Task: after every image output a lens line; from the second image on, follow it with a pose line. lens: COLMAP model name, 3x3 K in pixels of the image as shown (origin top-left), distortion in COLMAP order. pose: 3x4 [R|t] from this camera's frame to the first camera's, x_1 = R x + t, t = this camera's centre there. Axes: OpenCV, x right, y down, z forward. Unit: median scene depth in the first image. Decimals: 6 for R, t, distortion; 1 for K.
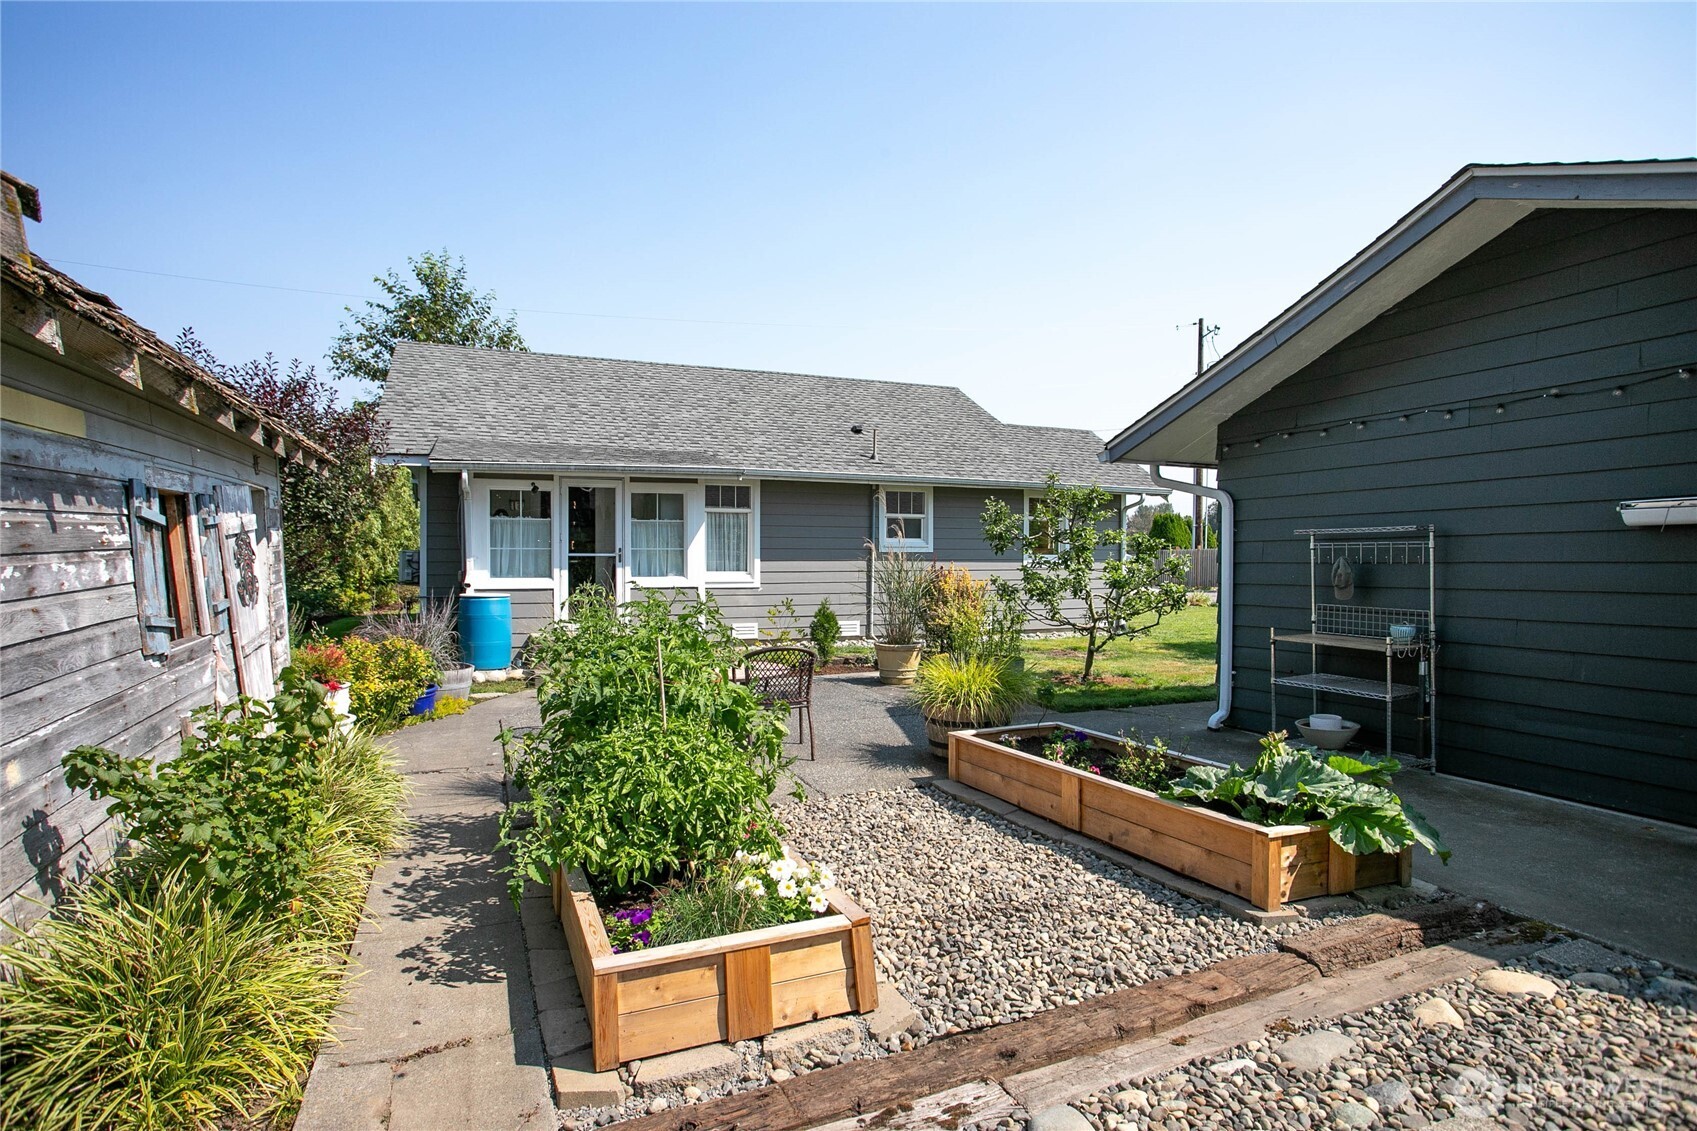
lens RADIAL K [[895.2, 0, 808.2], [0, 895.2, 563.6], [0, 0, 1]] dist [-0.006005, -0.000720]
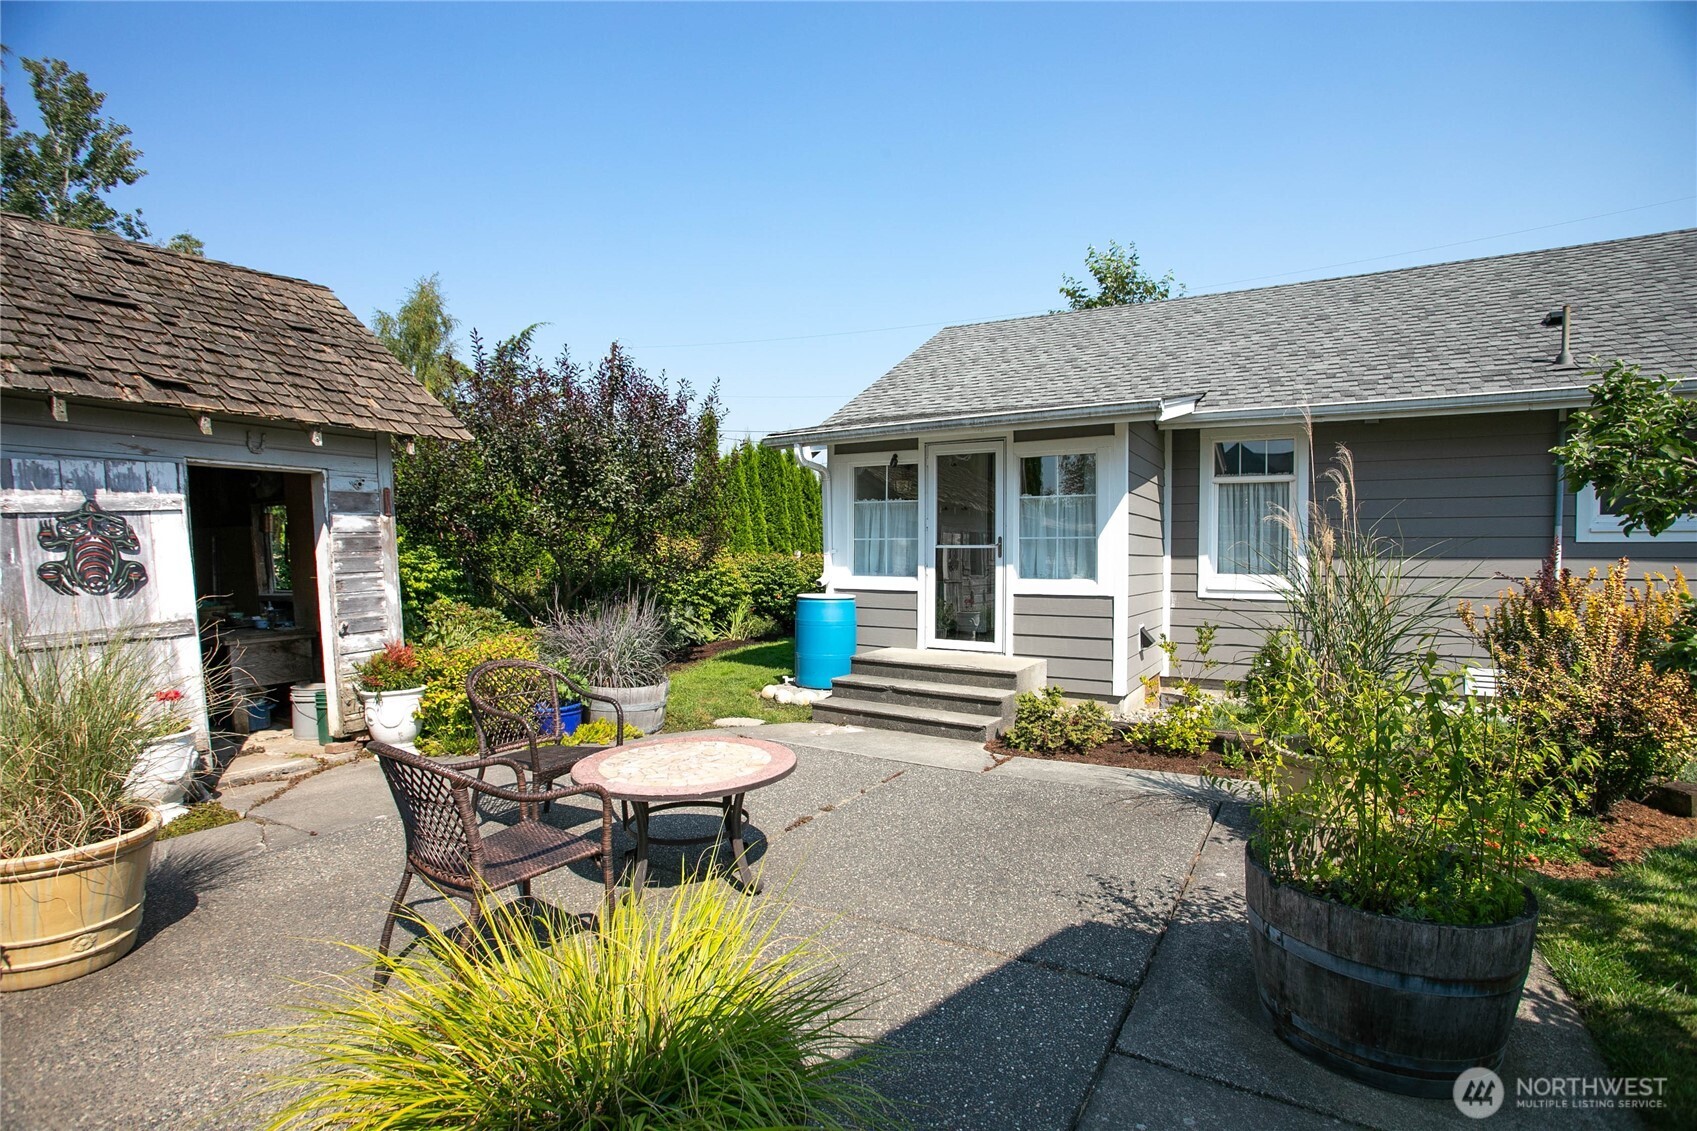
lens RADIAL K [[825.4, 0, 848.5], [0, 825.4, 565.5], [0, 0, 1]] dist [-0.074563, 0.042791]
pose [[0.640909, 0.010709, -0.767542, 0.209751], [-0.010305, 0.999933, 0.005346, 0.002736], [0.767548, 0.004483, 0.640976, 0.493304]]
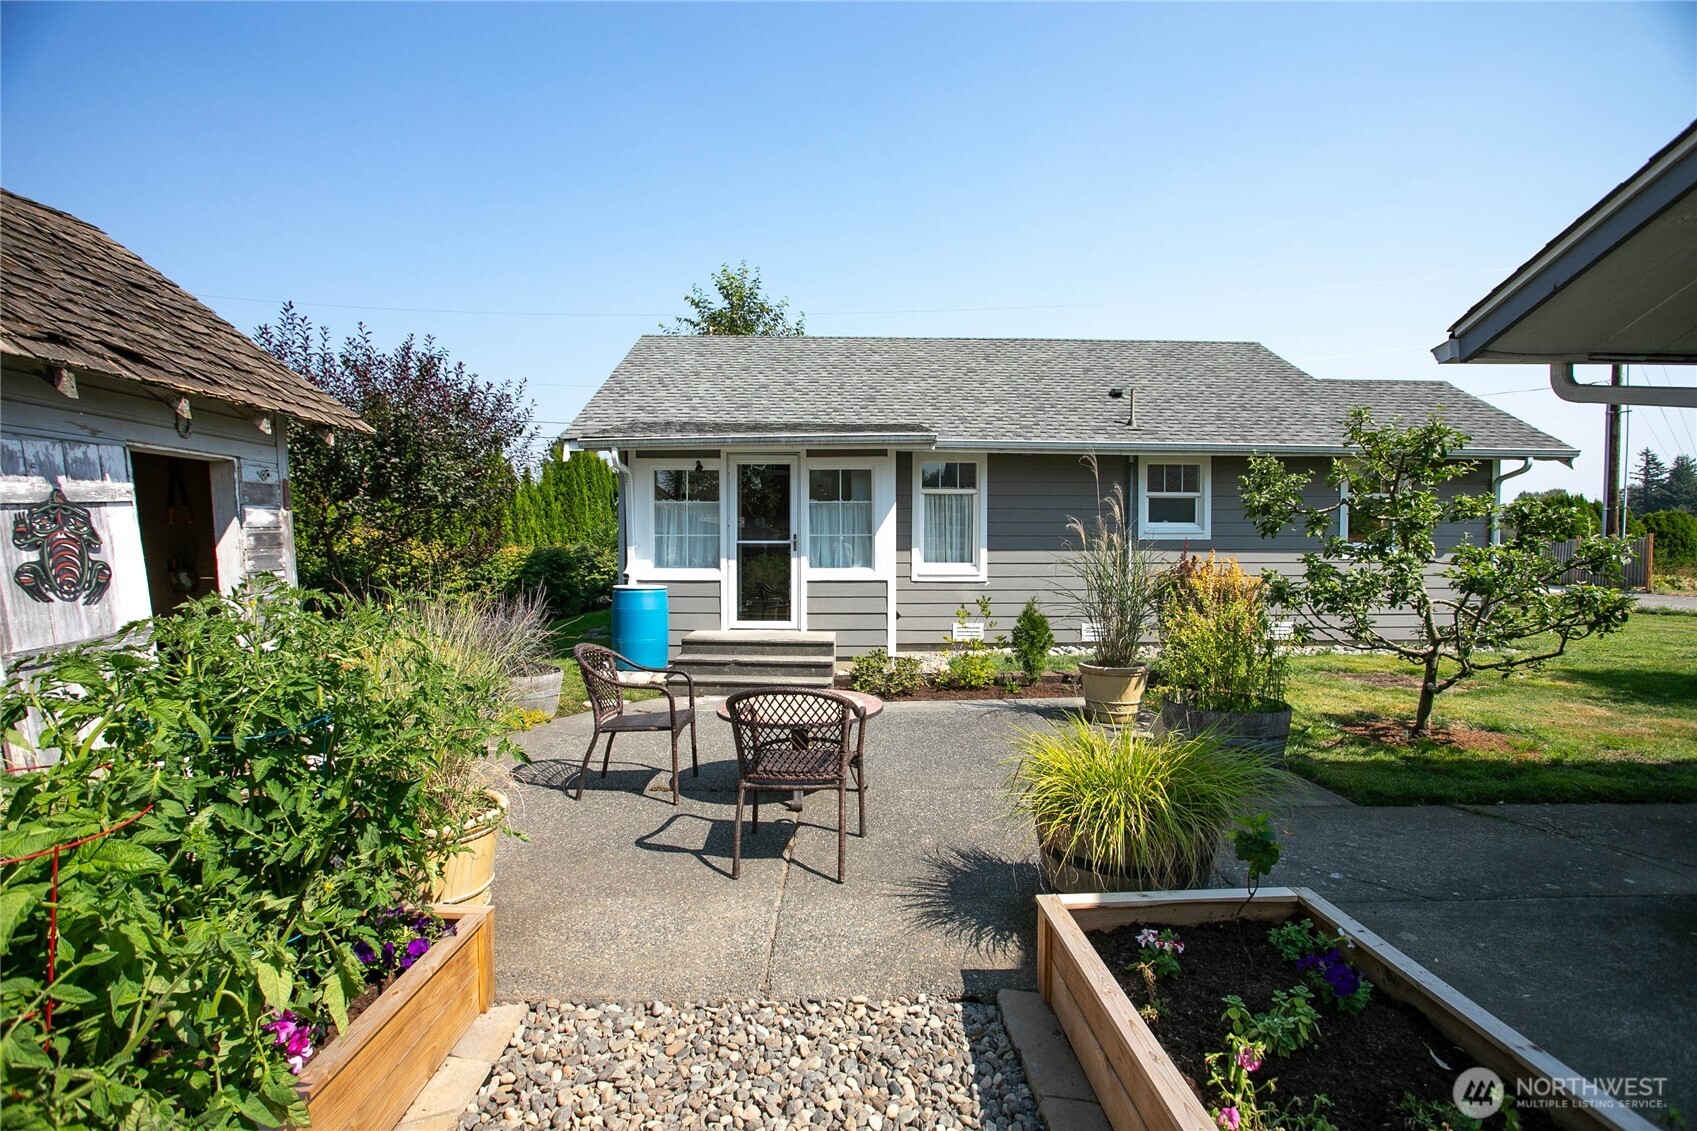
lens RADIAL K [[820.5, 0, 844.5], [0, 820.5, 566.5], [0, 0, 1]] dist [-0.050114, 0.031606]
pose [[0.941628, 0.006404, -0.336595, 0.099661], [-0.002377, 0.999921, 0.012376, 0.003681], [0.336647, -0.010854, 0.941568, 0.273602]]
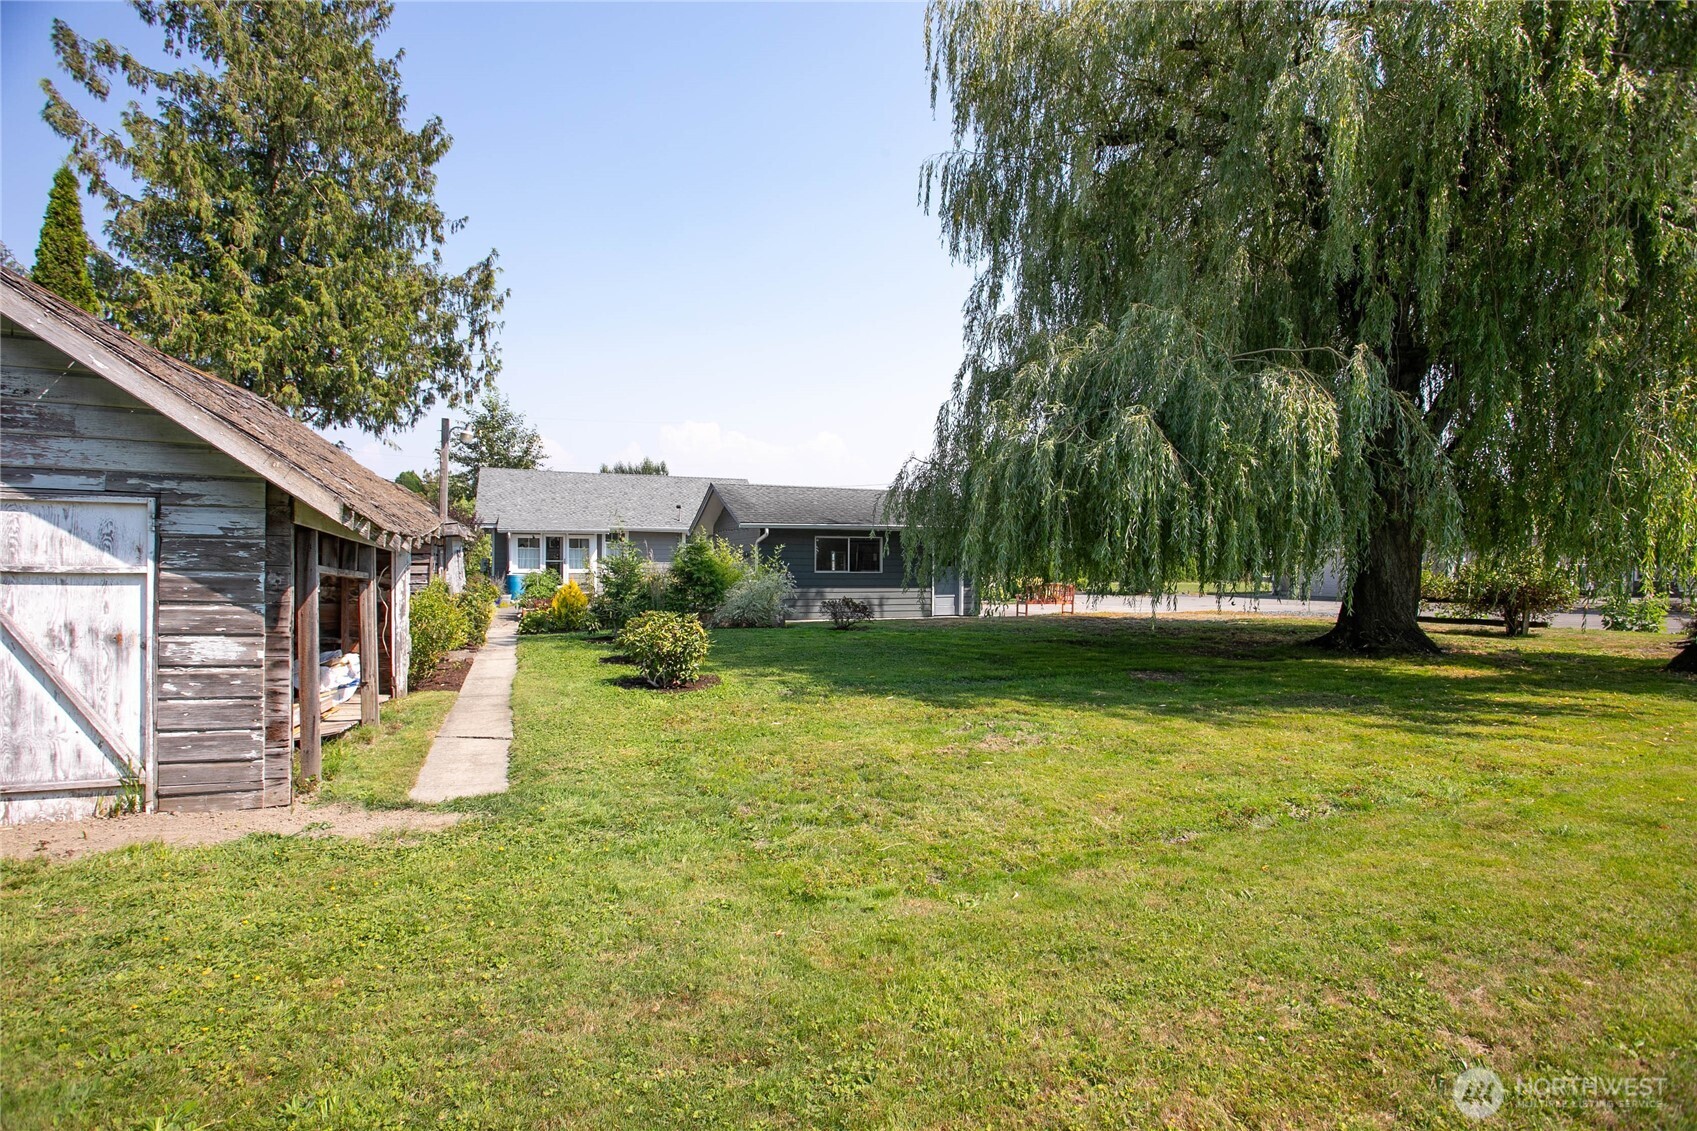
lens RADIAL K [[806.4, 0, 854.3], [0, 806.4, 563.7], [0, 0, 1]] dist [-0.000167, -0.000083]
pose [[0.999064, 0.005209, 0.042938, 0.598911], [-0.004989, 0.999974, -0.005219, 0.008650], [-0.042964, 0.005000, 0.999064, -1.595302]]
